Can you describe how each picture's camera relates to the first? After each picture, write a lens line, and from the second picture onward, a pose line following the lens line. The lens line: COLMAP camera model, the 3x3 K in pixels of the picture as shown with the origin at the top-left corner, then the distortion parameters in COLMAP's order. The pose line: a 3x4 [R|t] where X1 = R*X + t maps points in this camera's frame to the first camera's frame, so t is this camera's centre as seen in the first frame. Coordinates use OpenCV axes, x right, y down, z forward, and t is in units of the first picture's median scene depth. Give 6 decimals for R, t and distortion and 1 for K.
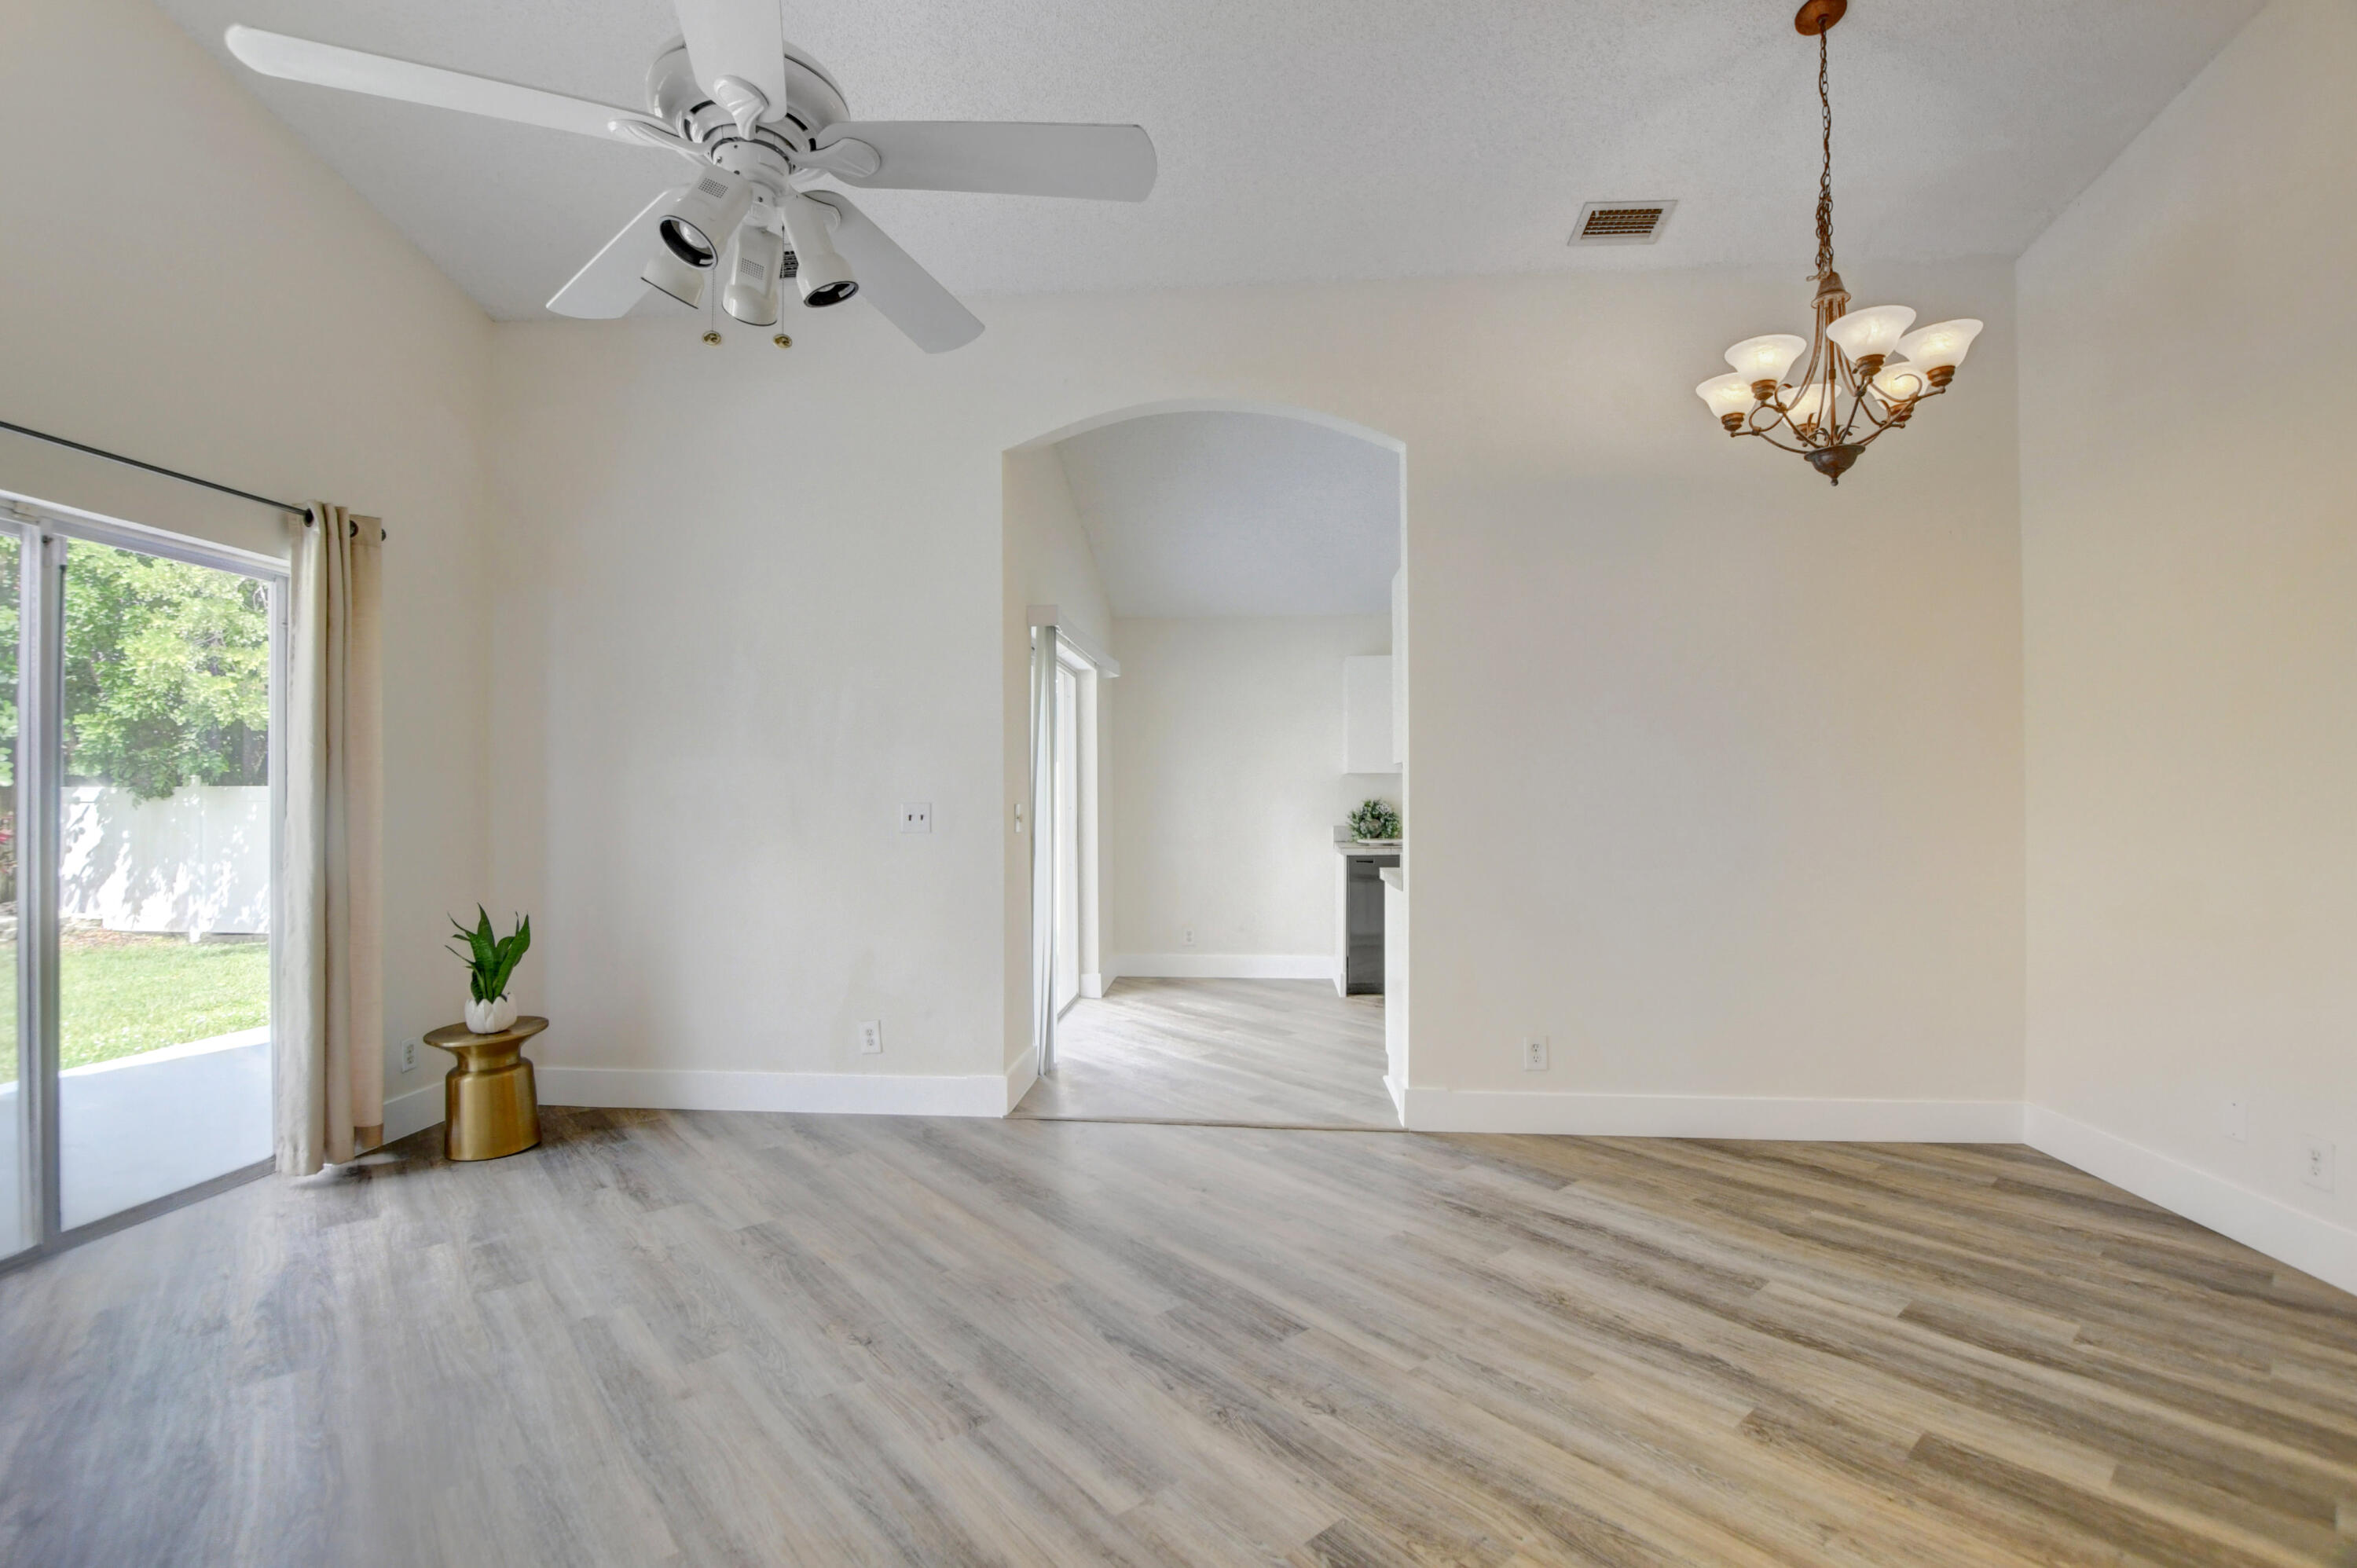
lens RADIAL K [[1071.9, 0, 1154.5], [0, 1071.9, 785.1], [0, 0, 1]] dist [-0.025882, 0.000219]
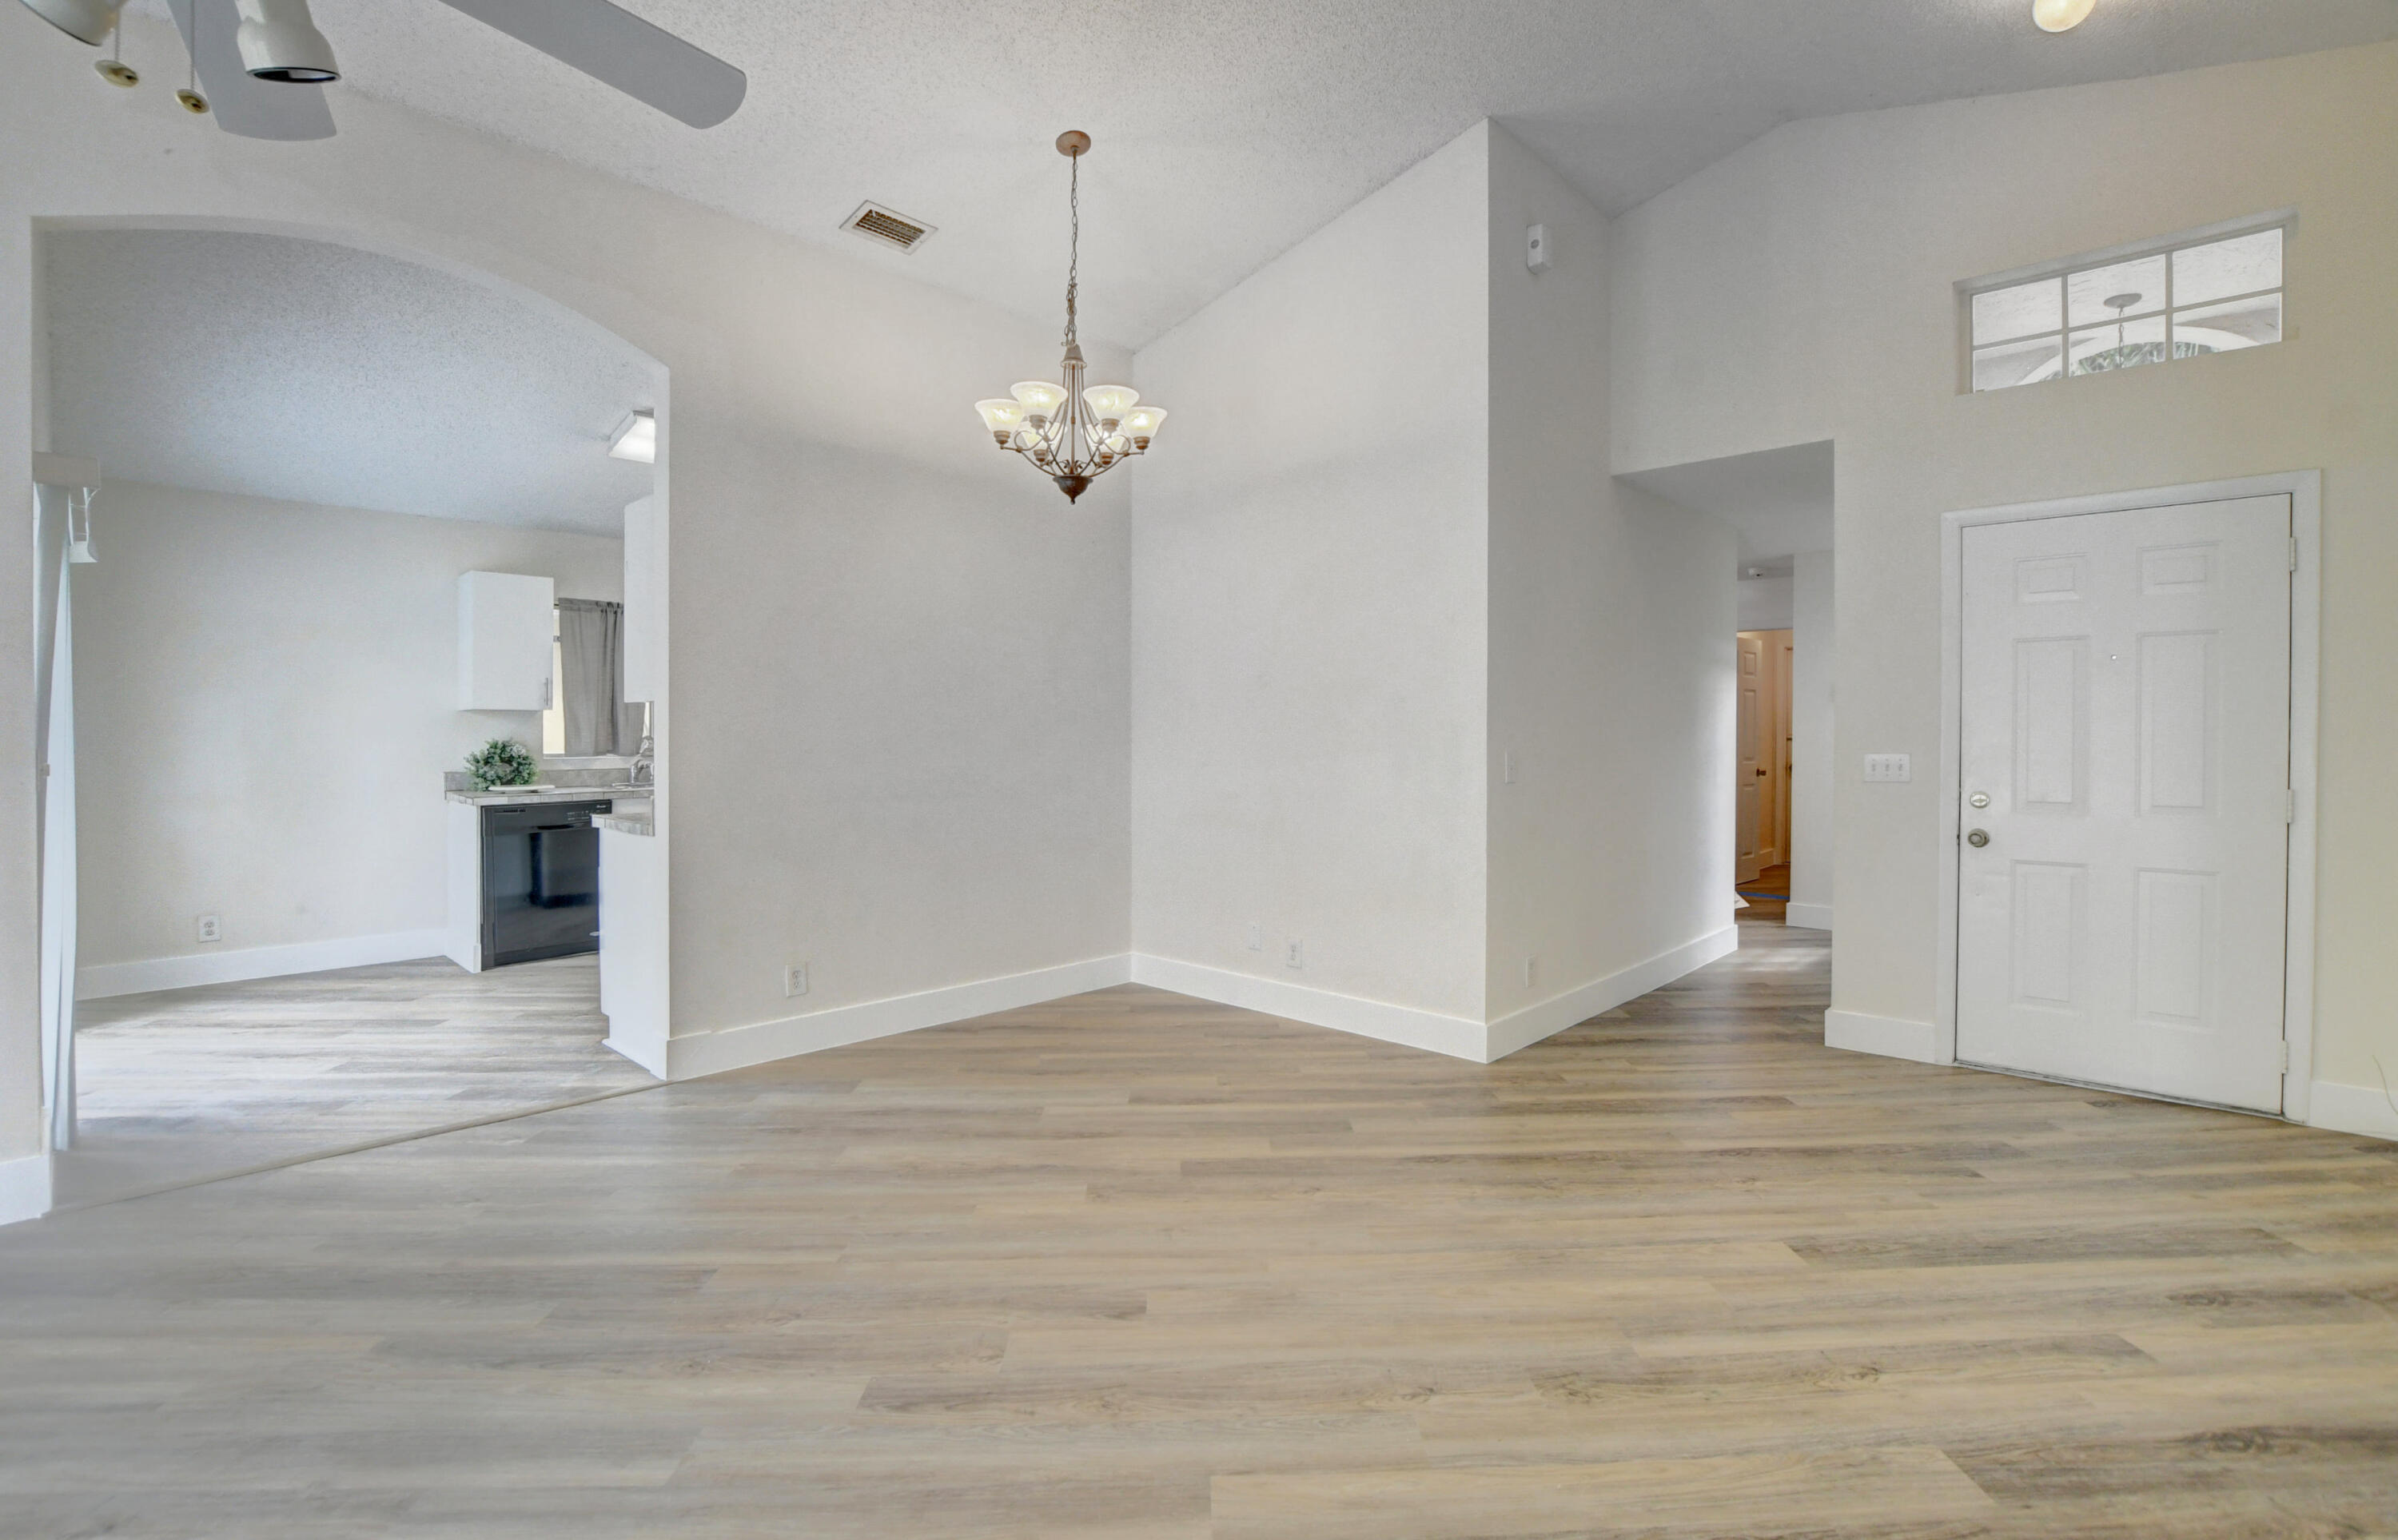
lens RADIAL K [[1080.3, 0, 1263.9], [0, 1080.3, 738.5], [0, 0, 1]] dist [-0.025429, 0.001235]
pose [[0.589030, -0.001955, 0.808109, -0.316306], [-0.008704, 0.999924, 0.008764, -0.001819], [-0.808064, -0.012196, 0.588968, -0.000882]]
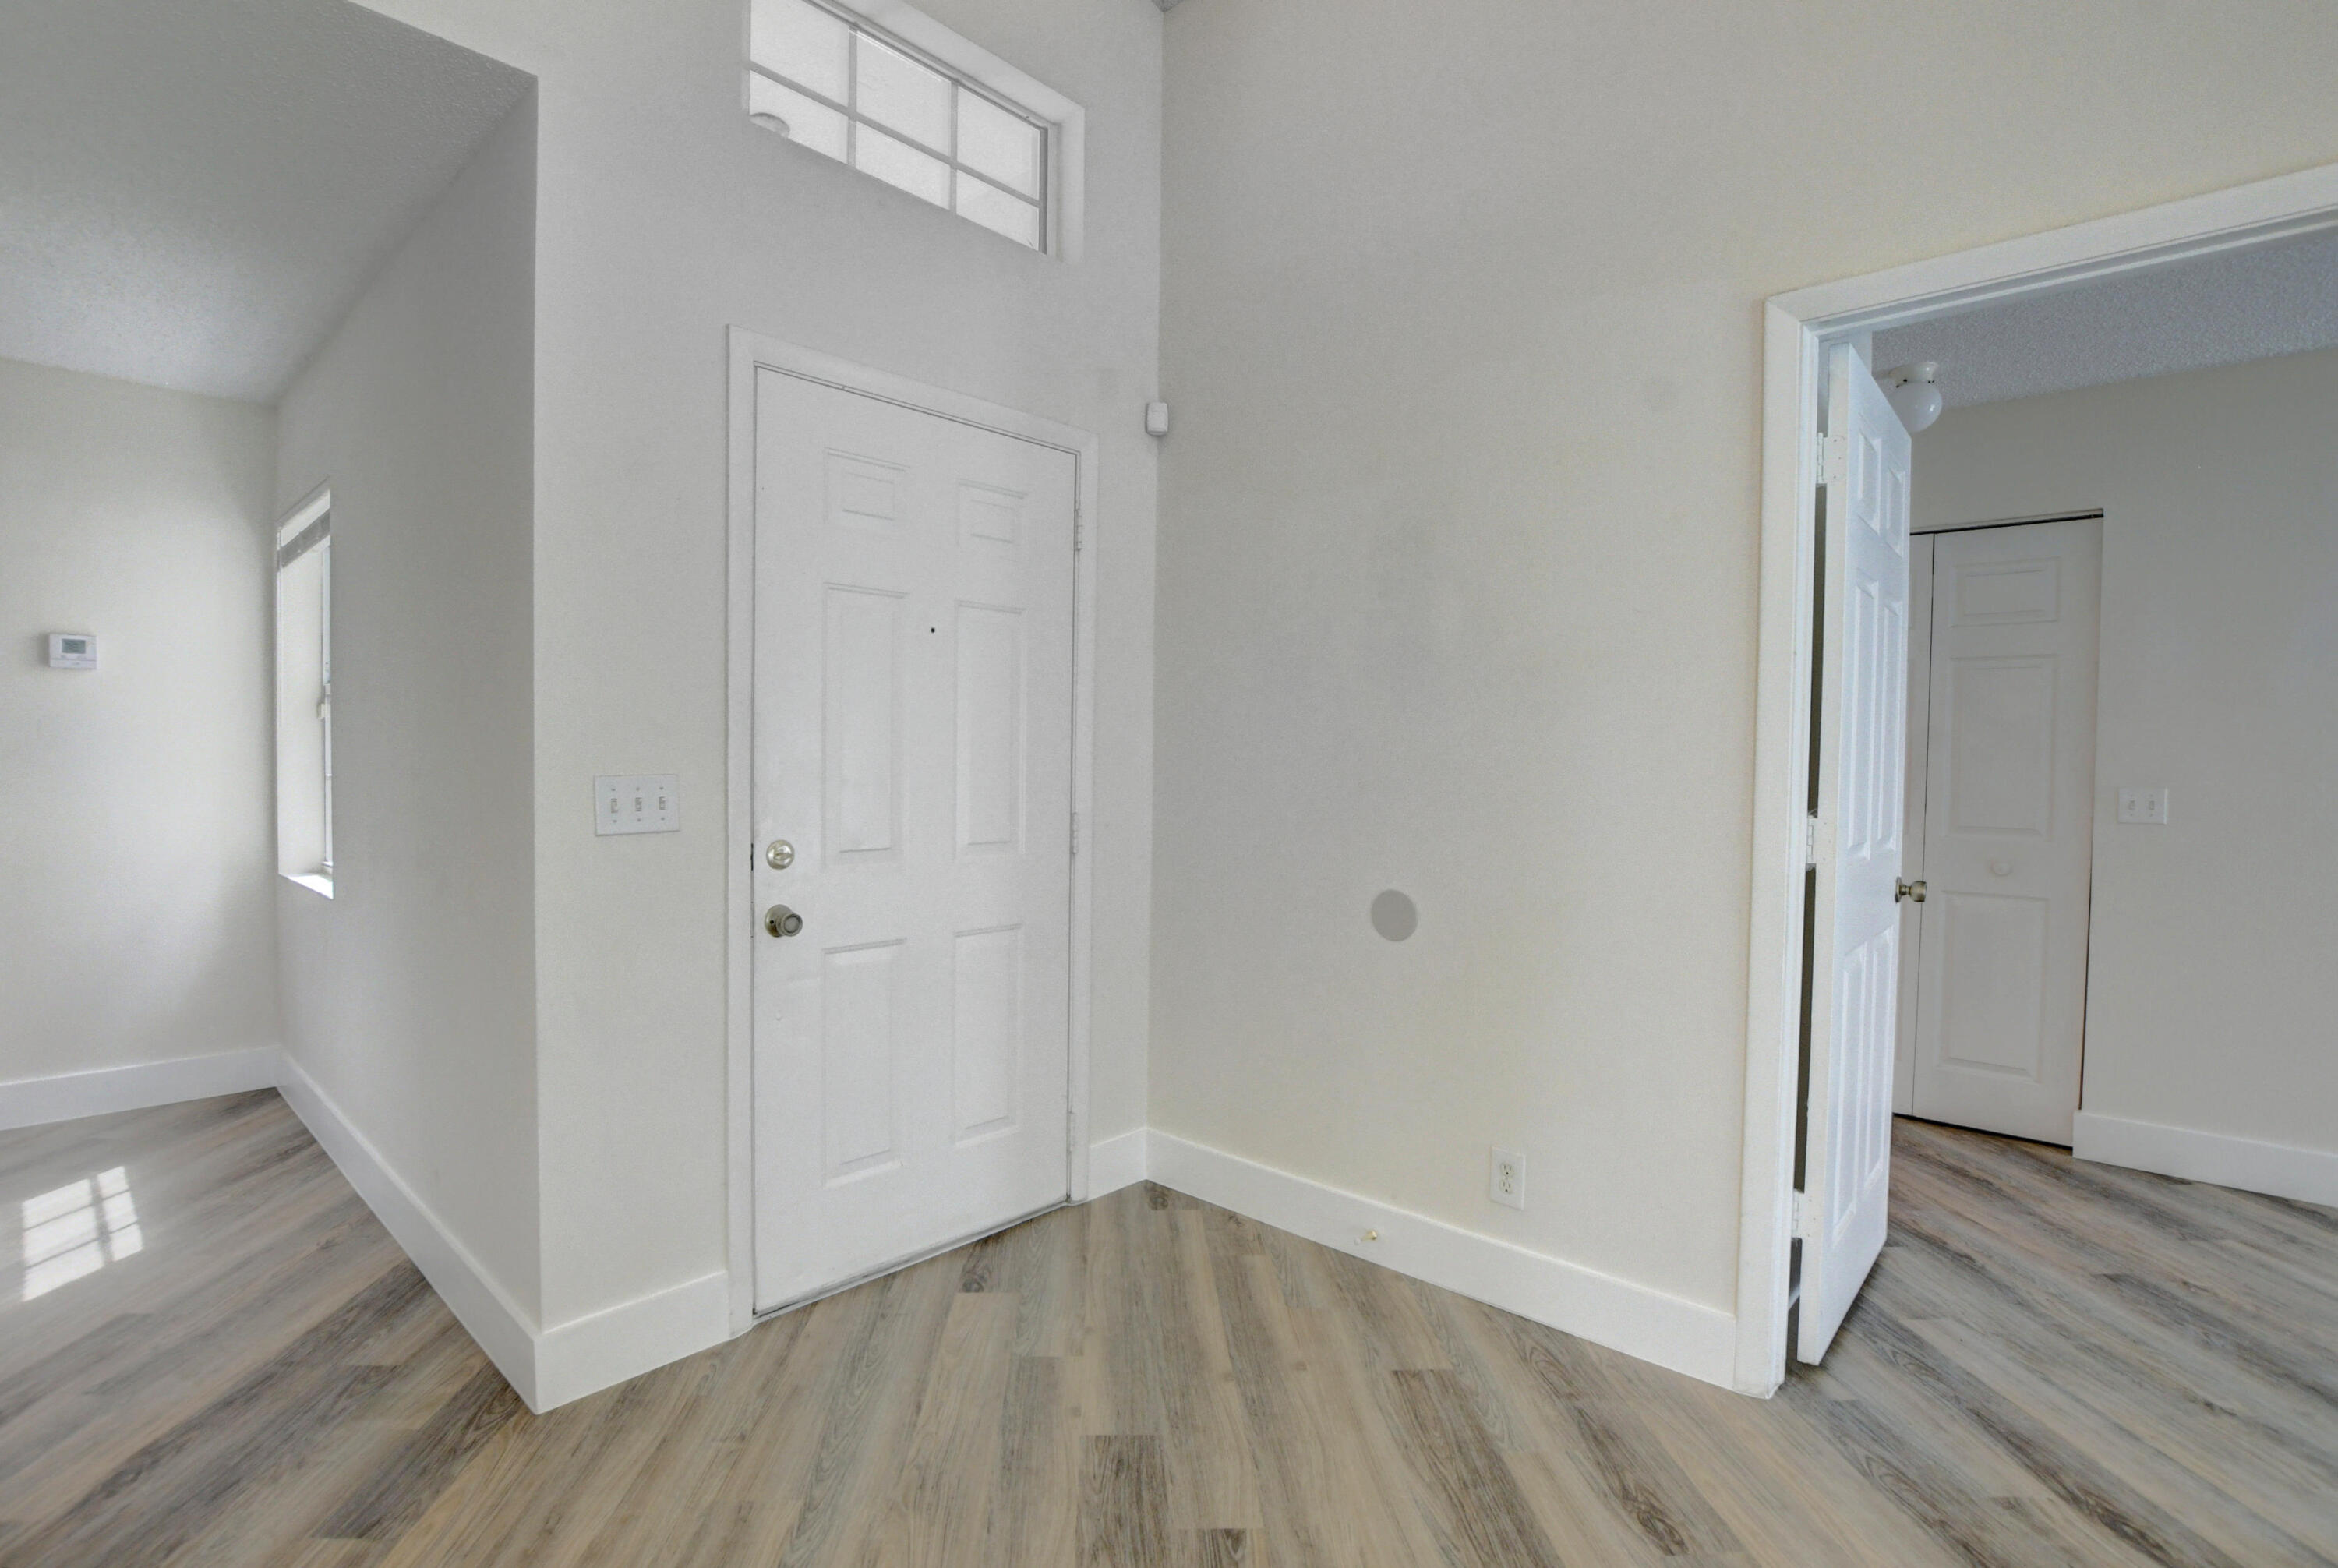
lens RADIAL K [[1102.5, 0, 1076.7], [0, 1102.5, 785.3], [0, 0, 1]] dist [-0.047006, 0.007202]
pose [[-0.774970, -0.018667, 0.631722, 0.658346], [-0.015140, 0.999825, 0.010971, 0.018712], [-0.631816, -0.001062, -0.775117, 0.558301]]
